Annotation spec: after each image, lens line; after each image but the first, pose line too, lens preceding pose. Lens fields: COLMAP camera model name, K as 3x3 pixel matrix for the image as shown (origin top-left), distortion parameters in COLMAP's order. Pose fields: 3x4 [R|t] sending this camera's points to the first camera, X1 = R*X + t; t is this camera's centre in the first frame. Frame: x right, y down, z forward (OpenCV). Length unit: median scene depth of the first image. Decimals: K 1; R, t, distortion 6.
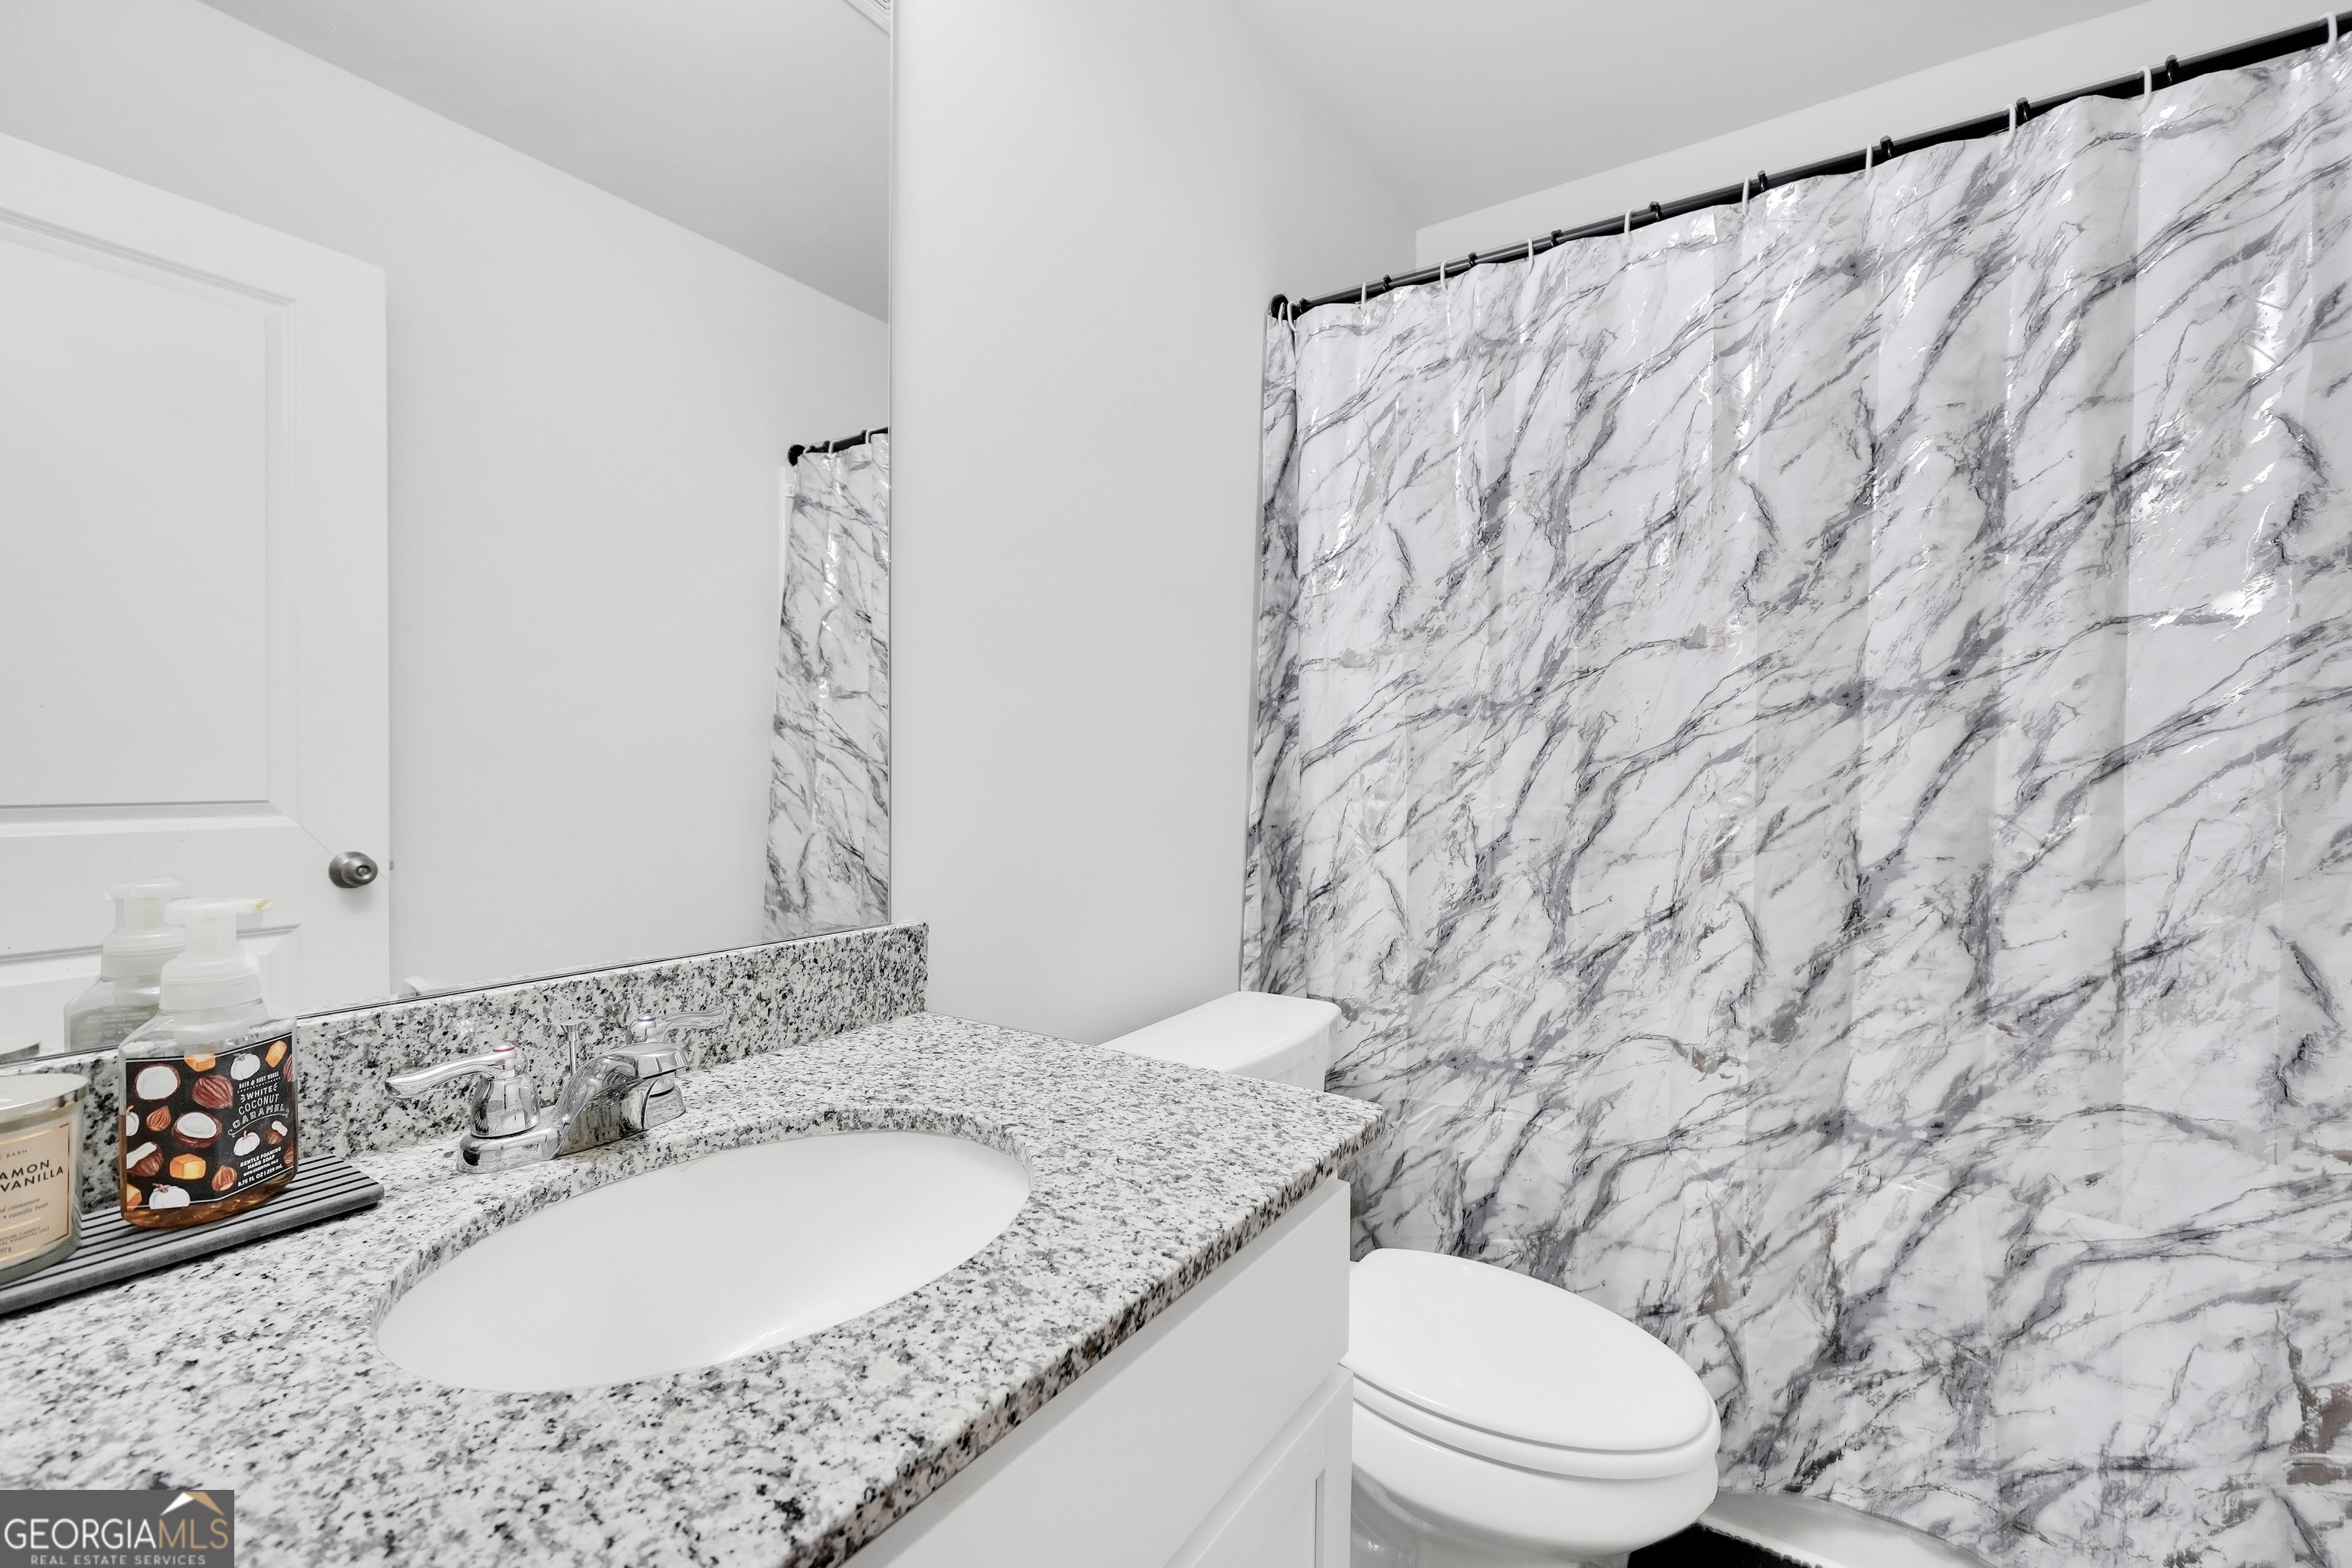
lens RADIAL K [[997.8, 0, 1159.1], [0, 997.8, 782.7], [0, 0, 1]] dist [-0.020589, 0.007036]
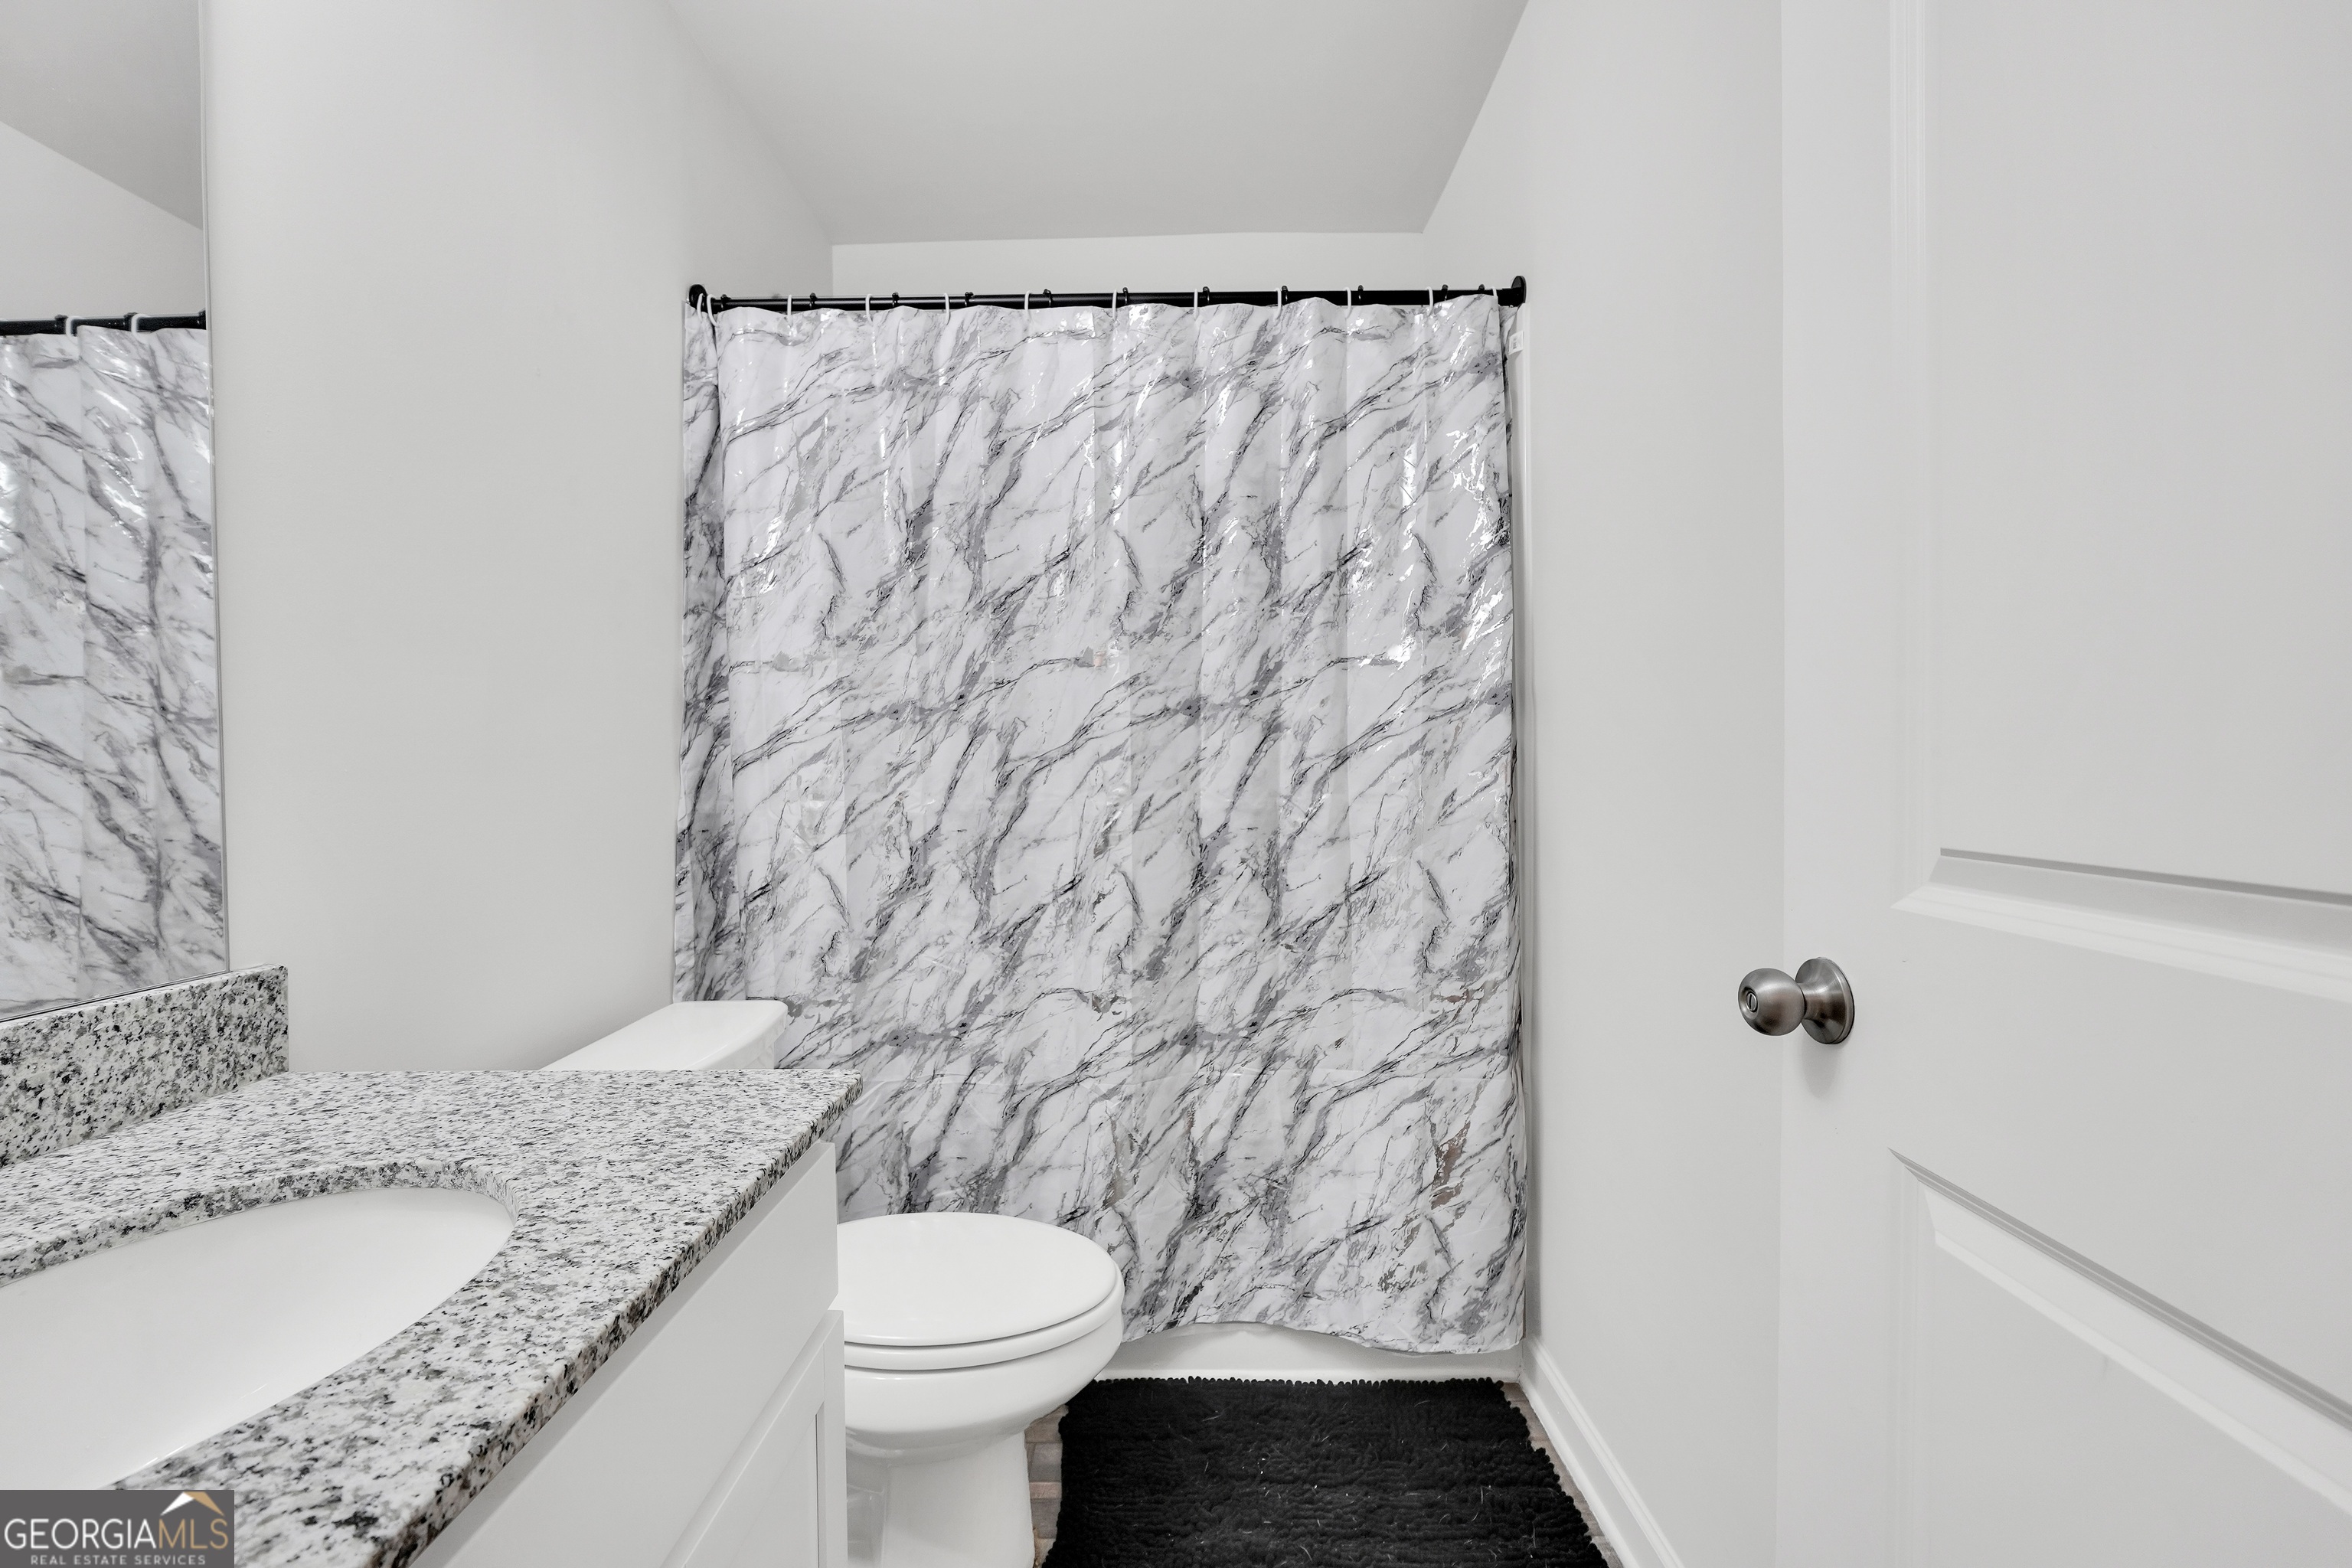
lens RADIAL K [[997.8, 0, 1159.1], [0, 997.8, 782.7], [0, 0, 1]] dist [-0.020589, 0.007036]
pose [[0.837168, -0.024697, 0.546389, -0.063127], [0.024077, 0.999676, 0.008295, -0.001000], [-0.546416, 0.006211, 0.837491, -0.083329]]
